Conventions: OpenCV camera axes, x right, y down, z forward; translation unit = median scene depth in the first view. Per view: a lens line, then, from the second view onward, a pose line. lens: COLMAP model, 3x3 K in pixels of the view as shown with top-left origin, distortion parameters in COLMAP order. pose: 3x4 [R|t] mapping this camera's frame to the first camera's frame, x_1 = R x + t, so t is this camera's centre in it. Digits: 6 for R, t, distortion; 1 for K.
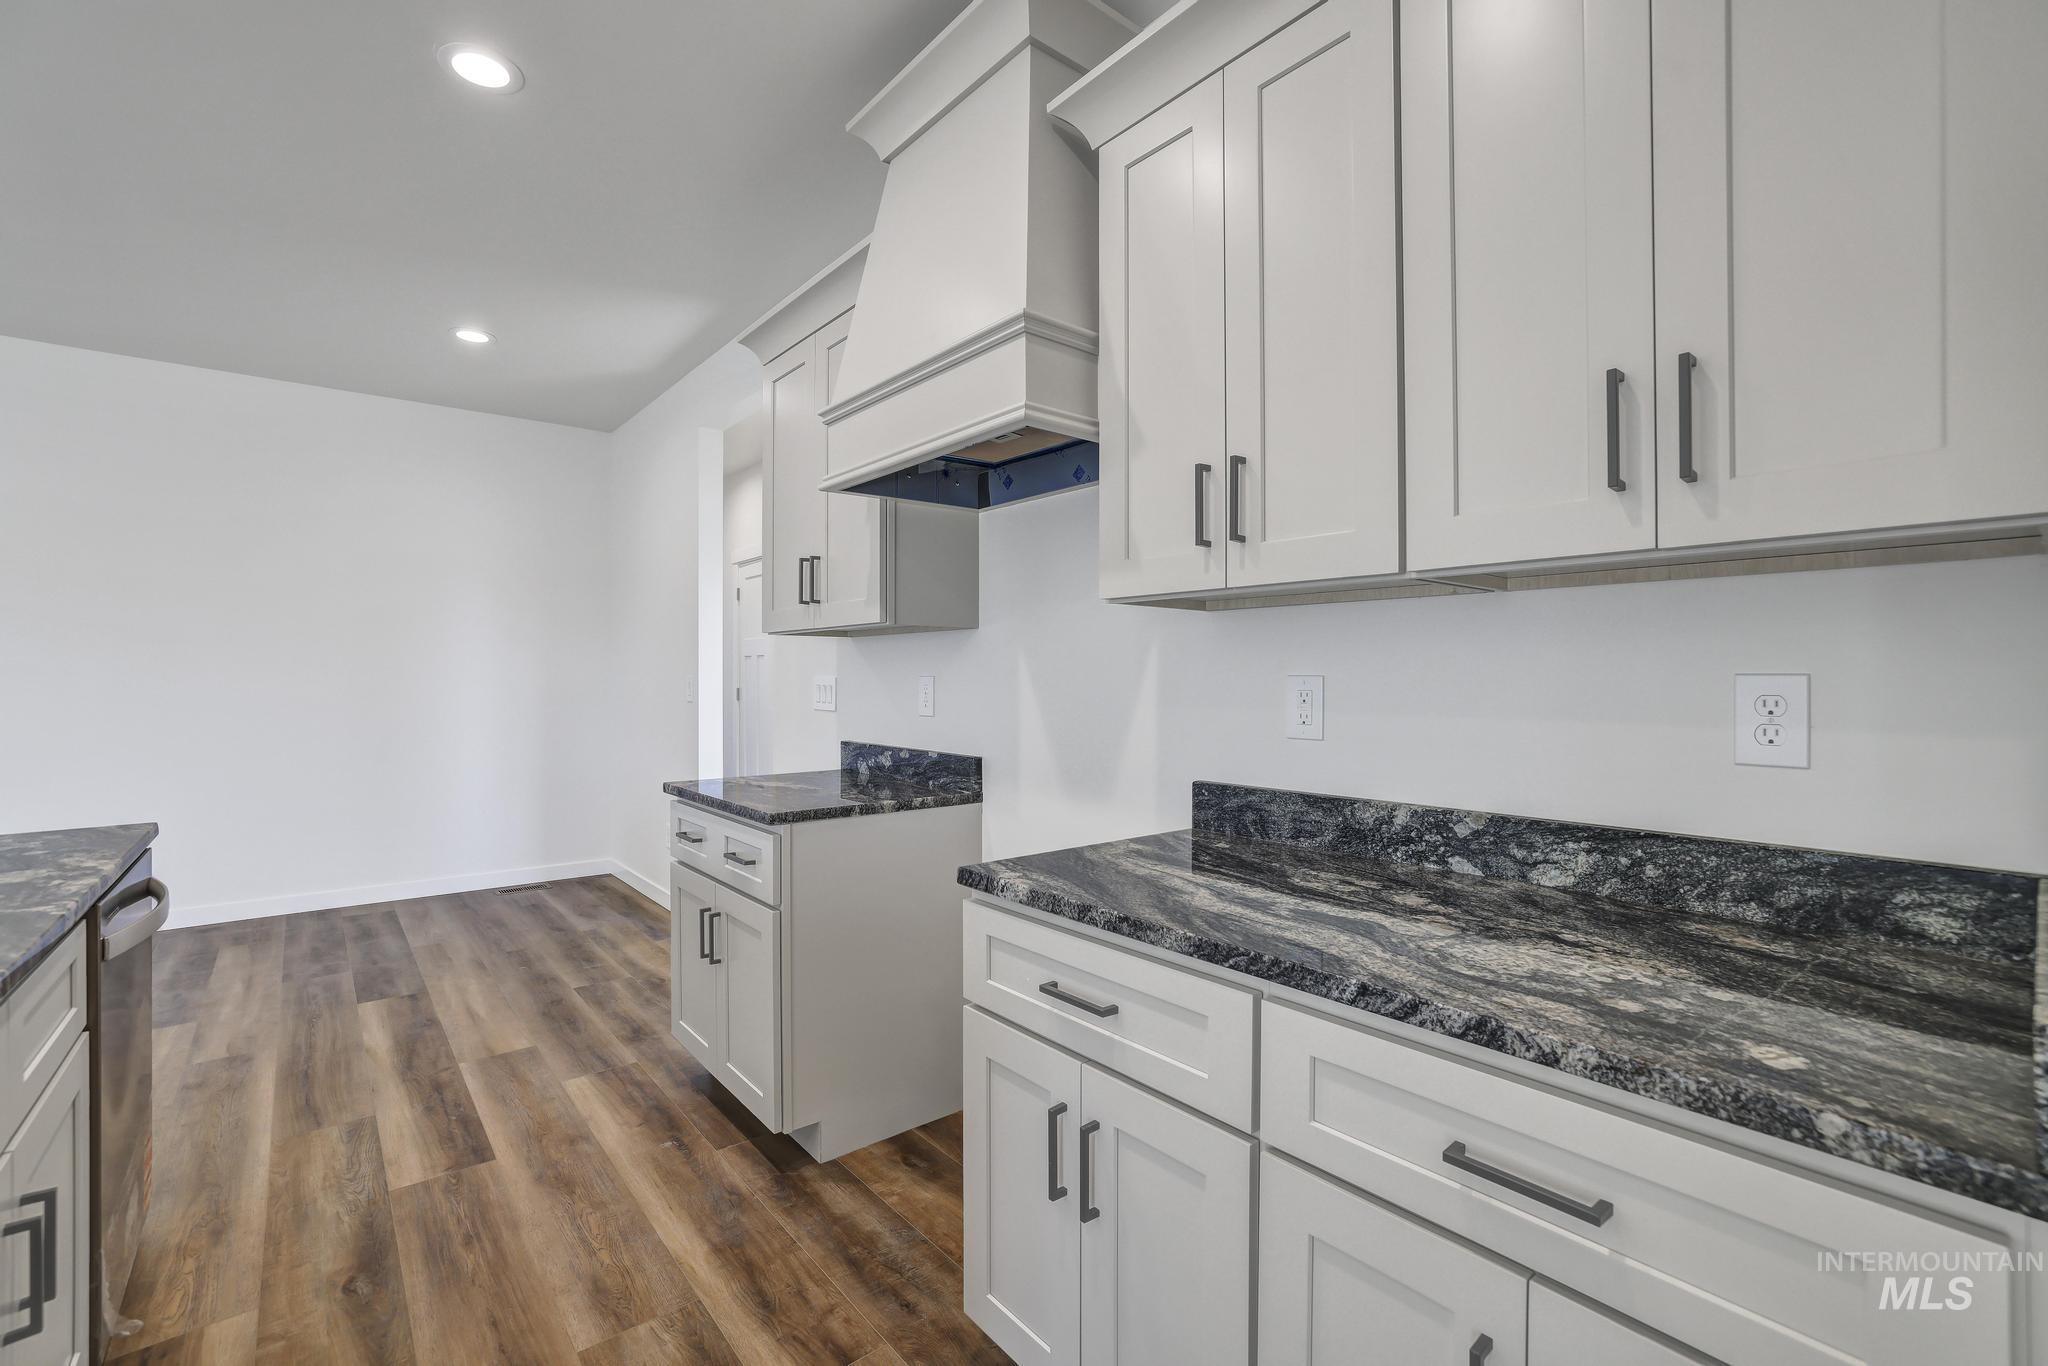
lens RADIAL K [[883.8, 0, 1013.8], [0, 883.8, 680.1], [0, 0, 1]] dist [-0.039490, 0.014162]
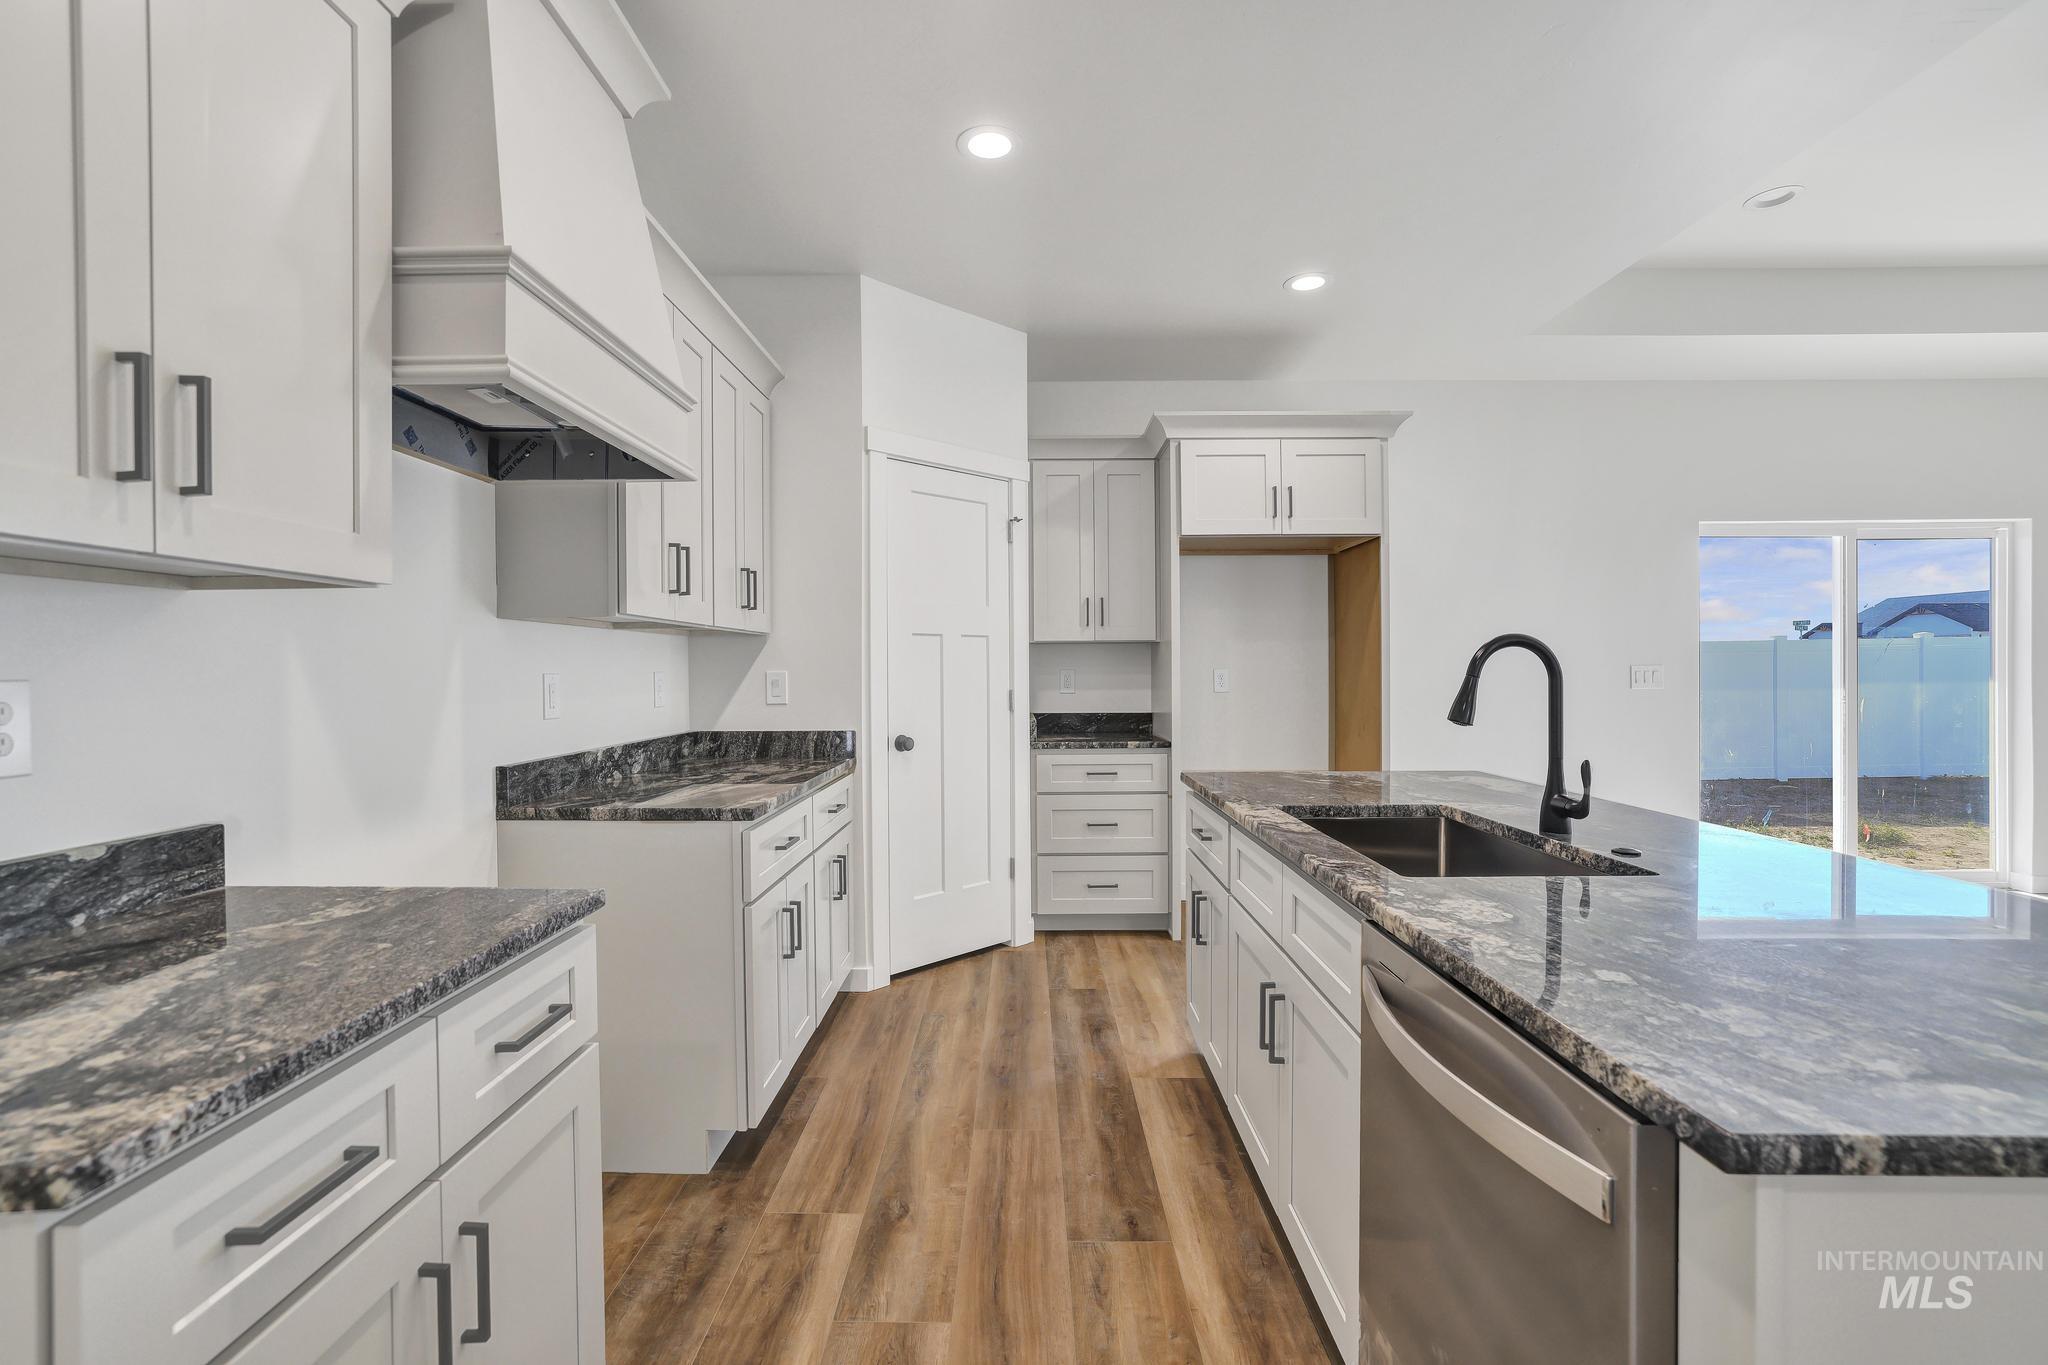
lens RADIAL K [[883.8, 0, 1004.8], [0, 883.8, 670.9], [0, 0, 1]] dist [-0.039490, 0.014162]
pose [[-0.762143, 0.003601, 0.647398, -0.905297], [0.009334, 0.999942, 0.005427, -0.008082], [-0.647341, 0.010179, -0.762133, 1.281026]]
